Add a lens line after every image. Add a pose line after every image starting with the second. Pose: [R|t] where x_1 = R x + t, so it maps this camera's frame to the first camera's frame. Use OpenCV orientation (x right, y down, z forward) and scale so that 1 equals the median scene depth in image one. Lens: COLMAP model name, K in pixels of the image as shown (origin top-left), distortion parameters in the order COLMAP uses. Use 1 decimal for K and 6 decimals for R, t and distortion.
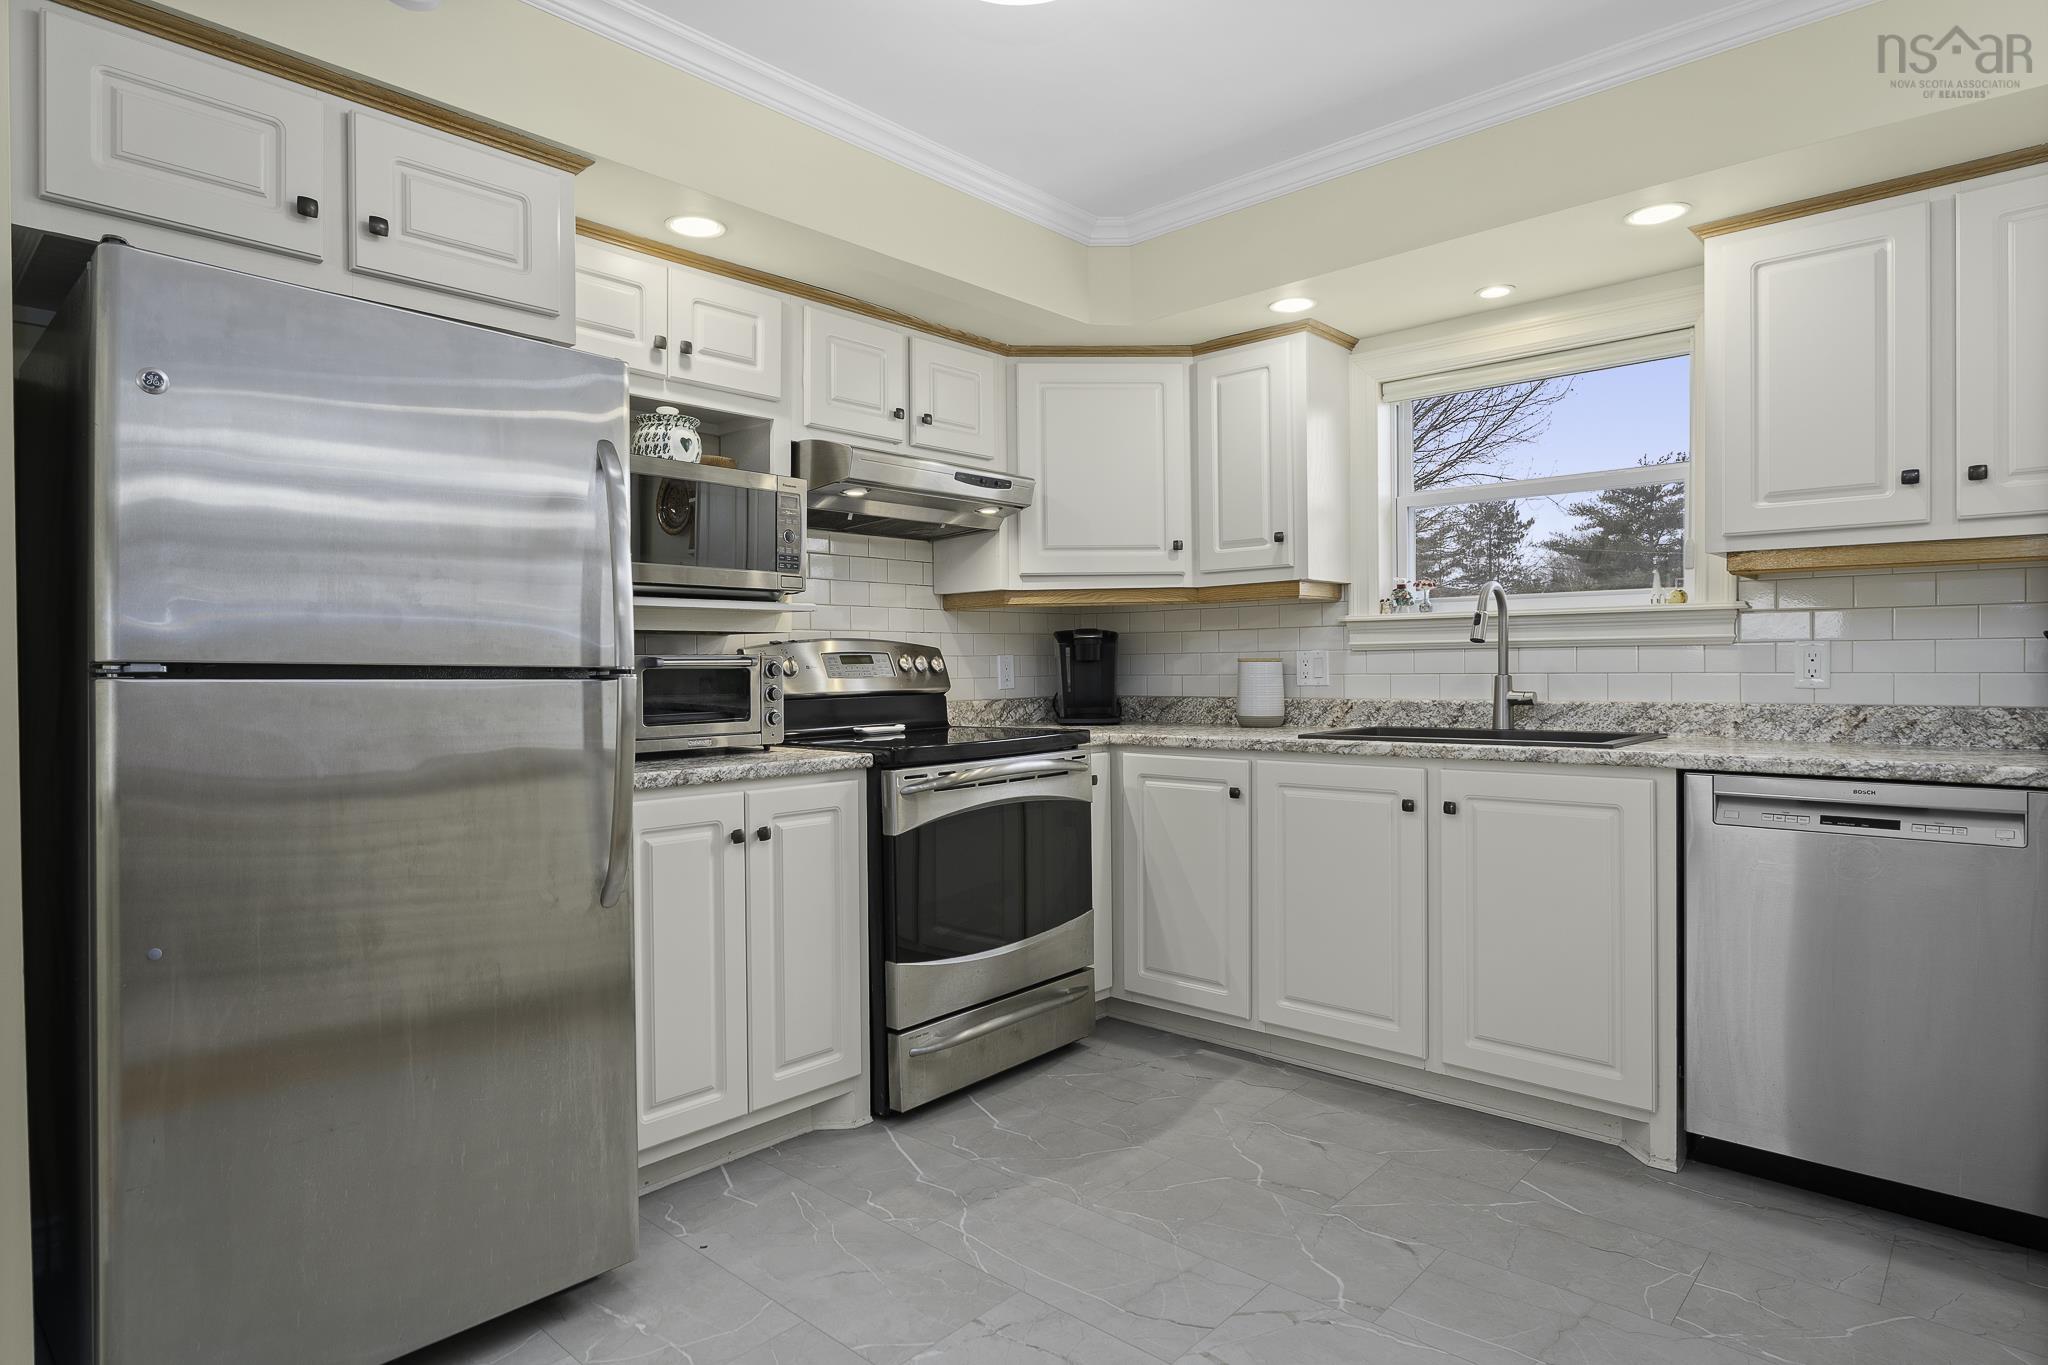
lens RADIAL K [[1107.0, 0, 1016.0], [0, 1107.0, 680.6], [0, 0, 1]] dist [-0.008092, -0.000365]
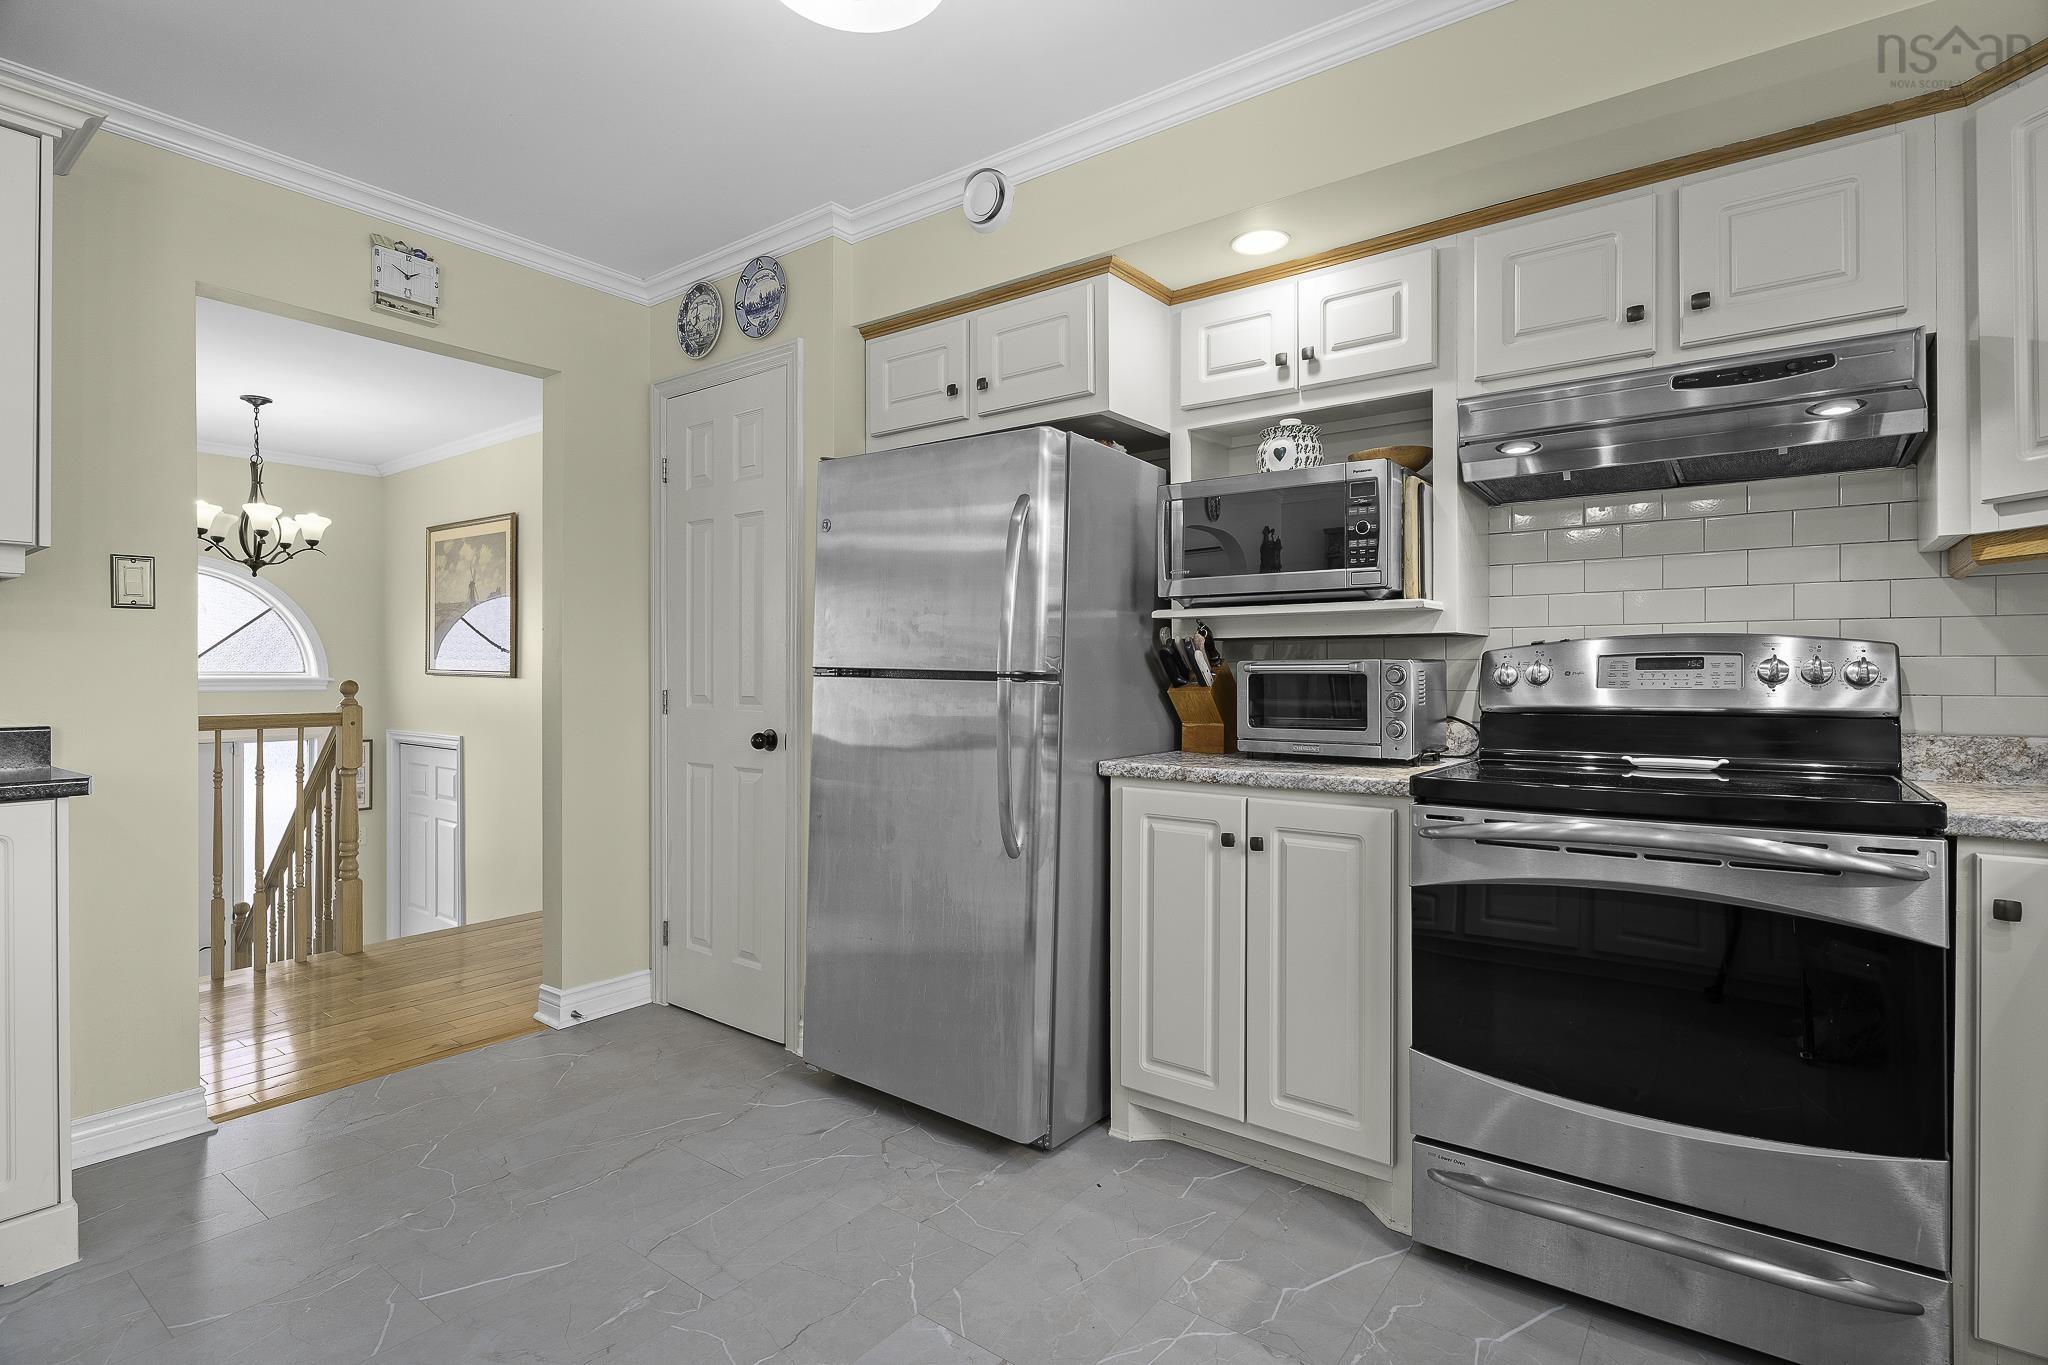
lens RADIAL K [[989.7, 0, 1021.3], [0, 989.7, 675.3], [0, 0, 1]] dist [-0.003648, -0.000180]
pose [[0.094851, 0.011279, -0.995428, 0.519591], [-0.014421, 0.999846, 0.009955, -0.013248], [0.995387, 0.013411, 0.094999, 0.596885]]
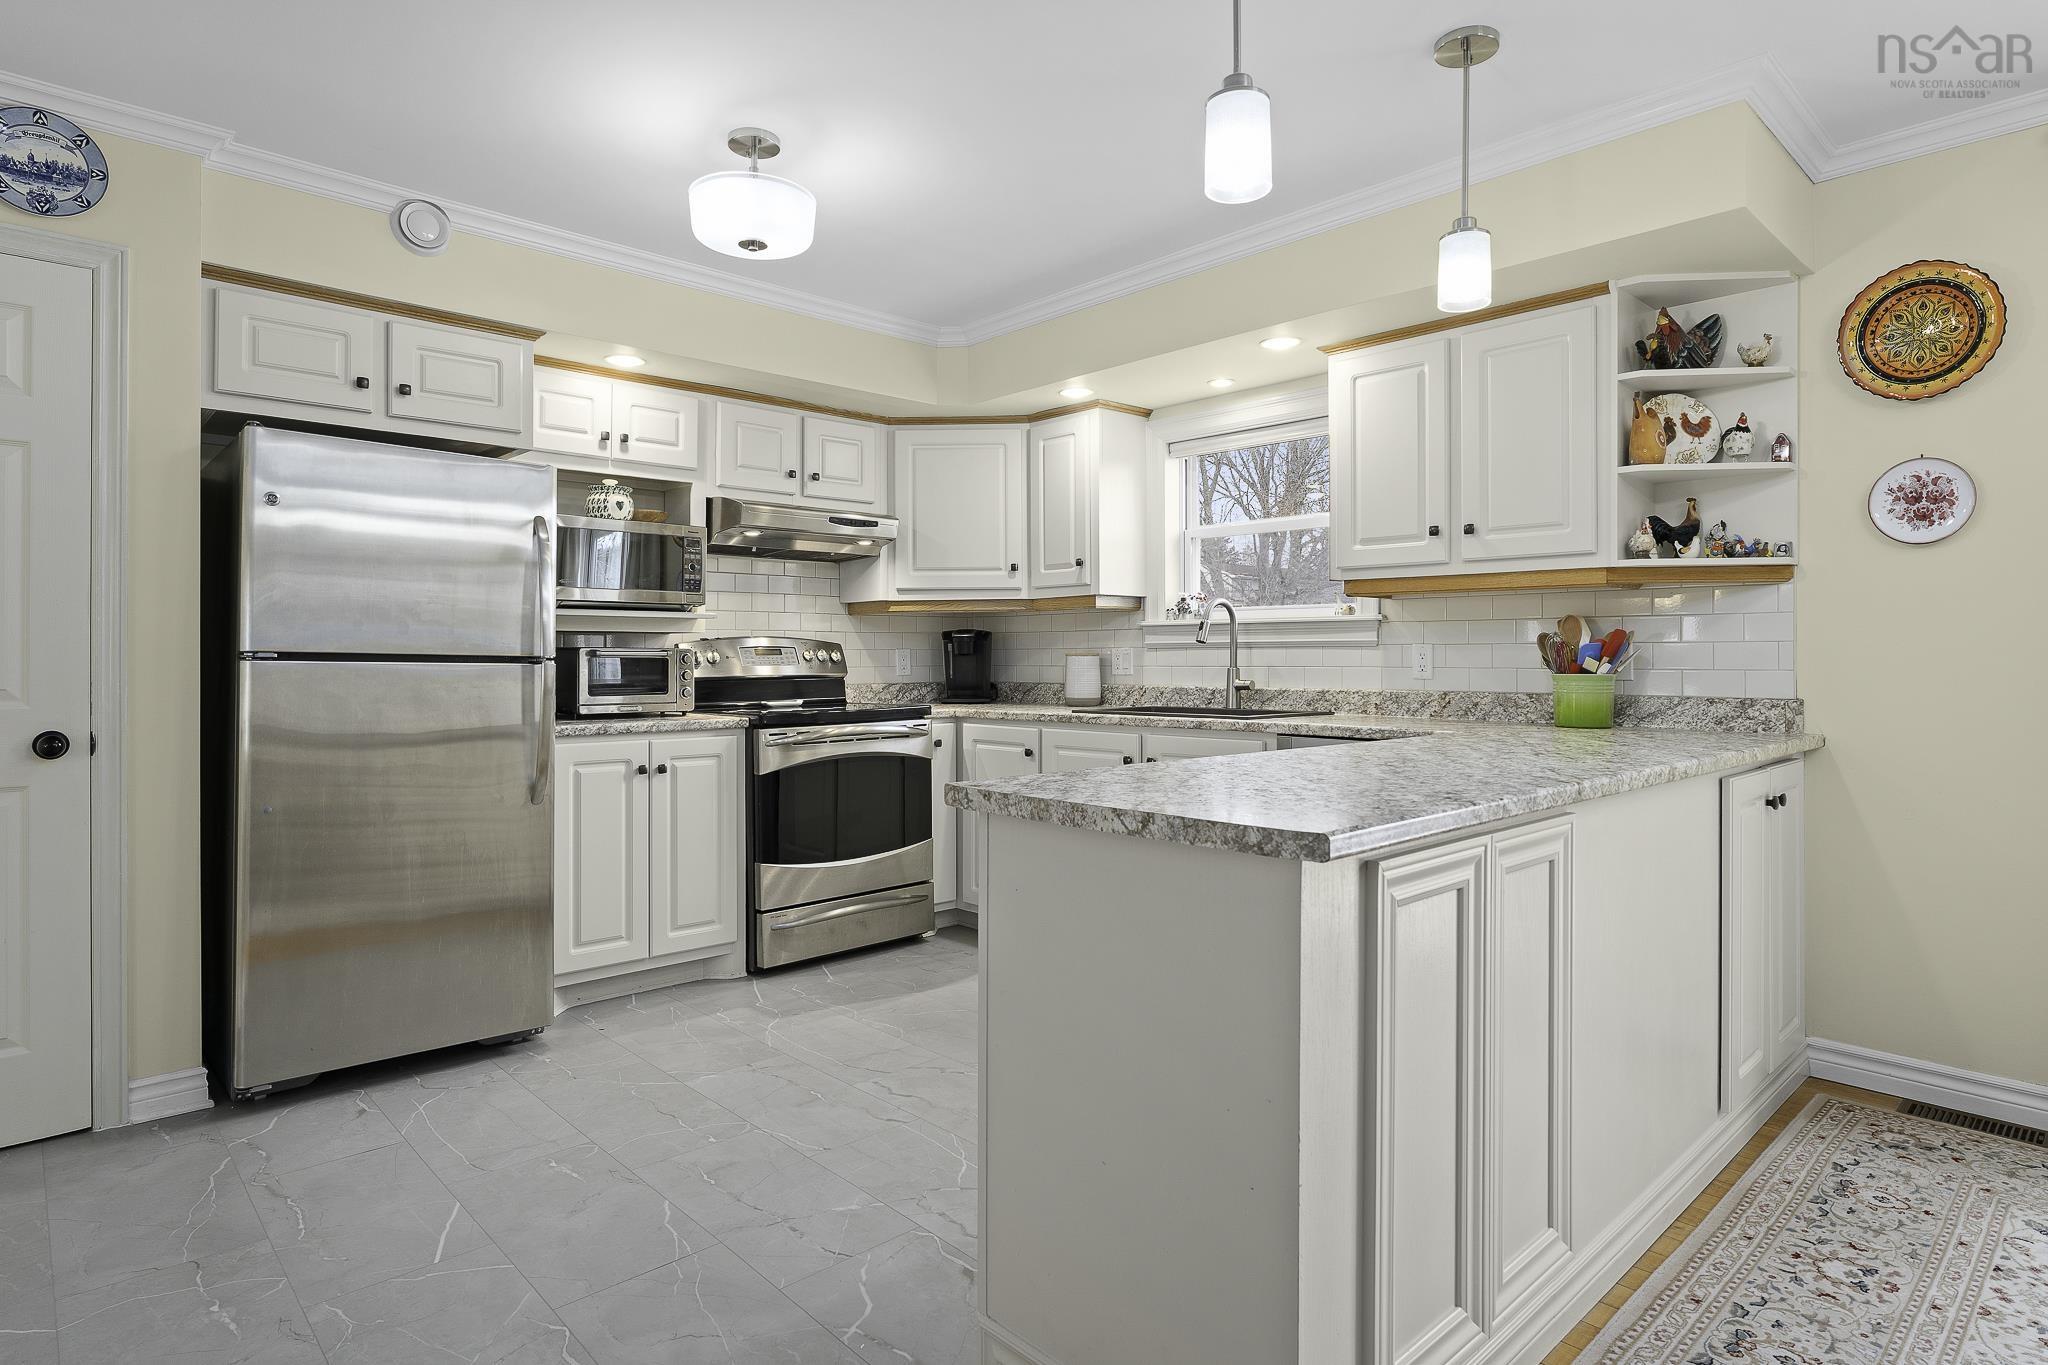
lens RADIAL K [[1105.5, 0, 1017.5], [0, 1105.5, 659.5], [0, 0, 1]] dist [-0.003841, -0.000629]
pose [[0.996687, 0.008659, -0.080871, 0.309033], [-0.009564, 0.999896, -0.010810, 0.002212], [0.080769, 0.011548, 0.996666, -0.372893]]
